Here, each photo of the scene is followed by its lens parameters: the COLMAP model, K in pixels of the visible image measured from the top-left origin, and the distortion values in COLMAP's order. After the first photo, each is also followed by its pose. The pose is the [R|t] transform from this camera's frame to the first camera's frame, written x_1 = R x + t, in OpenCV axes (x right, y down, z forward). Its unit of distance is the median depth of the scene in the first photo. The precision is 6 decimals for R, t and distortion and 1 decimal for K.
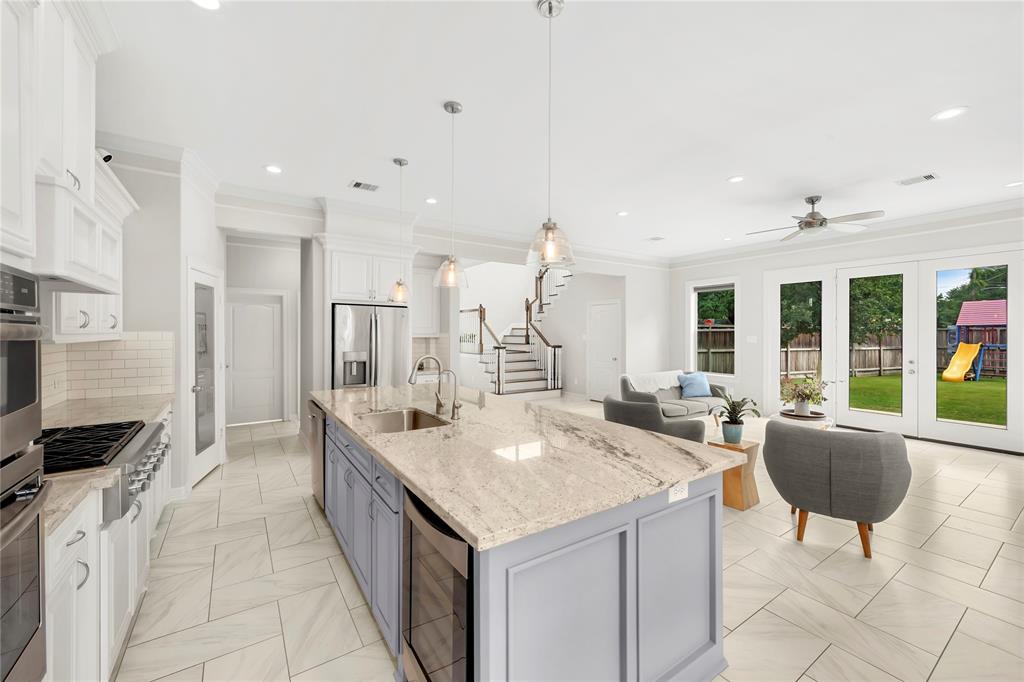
lens RADIAL K [[412.3, 0, 518.8], [0, 412.3, 333.9], [0, 0, 1]] dist [0.013539, -0.000016]
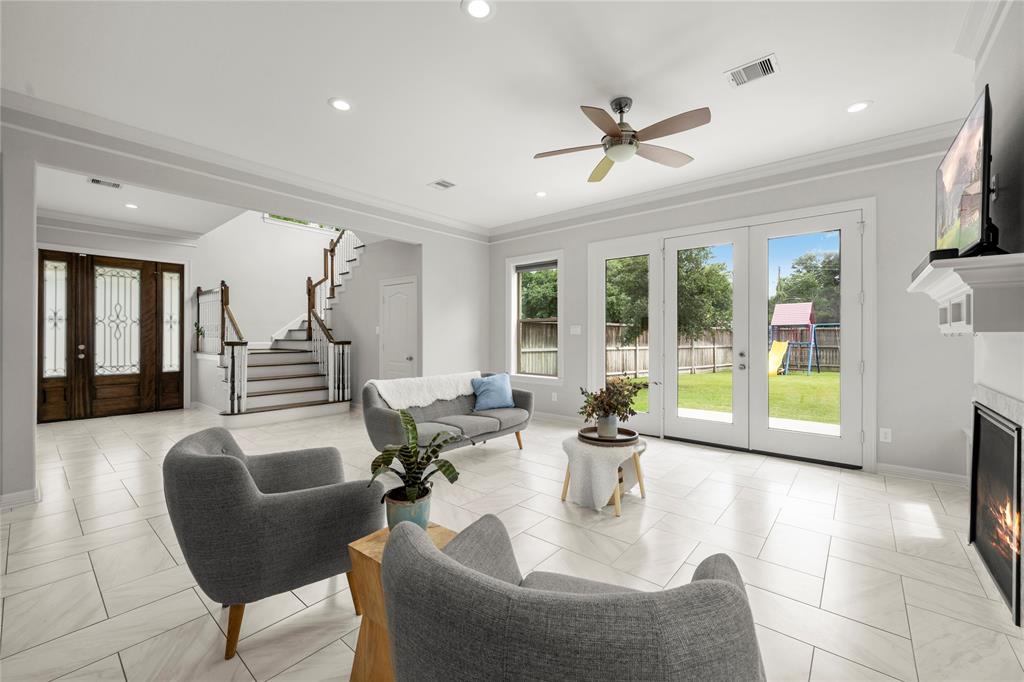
lens RADIAL K [[412.3, 0, 518.8], [0, 412.3, 333.9], [0, 0, 1]] dist [0.013539, -0.000016]
pose [[0.963697, 0.002027, 0.266989, 0.194104], [0.000331, 0.999961, -0.008786, 0.021413], [-0.266997, 0.008556, 0.963659, 0.213834]]
